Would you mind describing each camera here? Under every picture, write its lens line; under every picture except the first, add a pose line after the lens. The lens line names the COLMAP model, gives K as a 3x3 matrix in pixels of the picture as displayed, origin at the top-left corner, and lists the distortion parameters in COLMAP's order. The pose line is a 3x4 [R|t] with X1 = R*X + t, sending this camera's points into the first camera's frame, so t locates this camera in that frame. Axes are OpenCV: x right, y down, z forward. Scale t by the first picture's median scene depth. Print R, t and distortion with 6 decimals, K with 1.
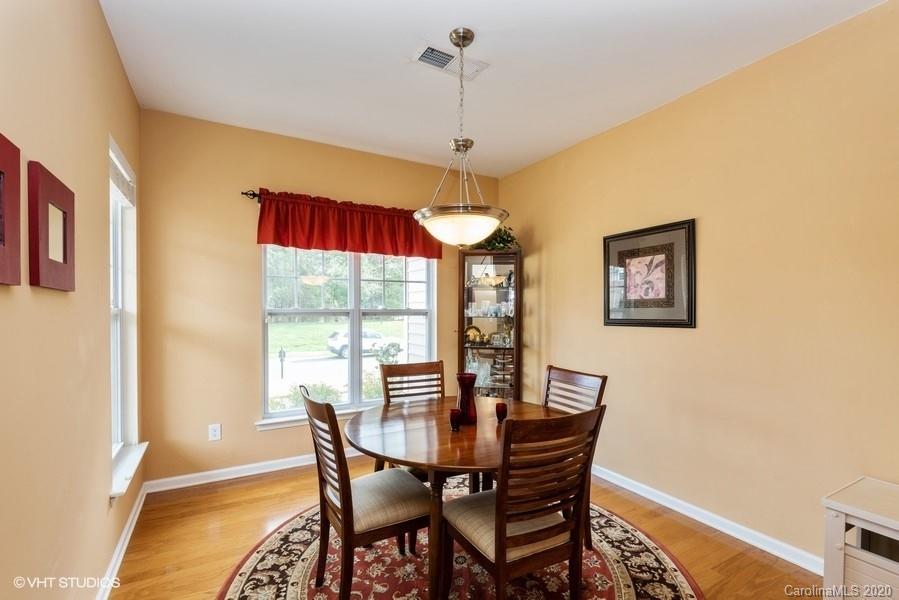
lens RADIAL K [[411.5, 0, 449.9], [0, 411.5, 301.8], [0, 0, 1]] dist [0.021419, -0.004615]
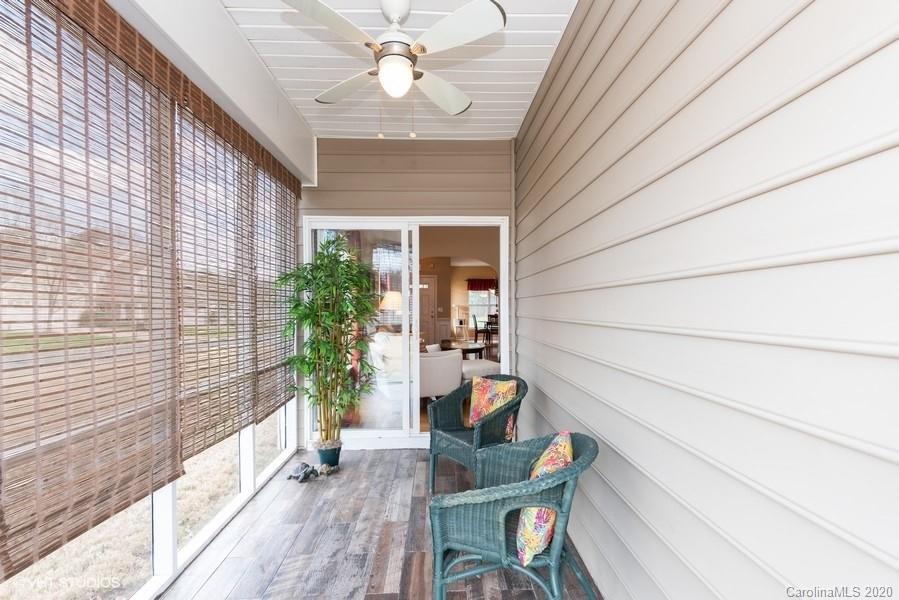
lens RADIAL K [[411.5, 0, 448.6], [0, 411.5, 303.8], [0, 0, 1]] dist [0.021419, -0.004615]
pose [[0.886929, -0.011944, -0.461752, 1.580103], [0.009146, 0.999924, -0.008296, 0.054157], [0.461816, 0.003134, 0.886970, -3.405885]]
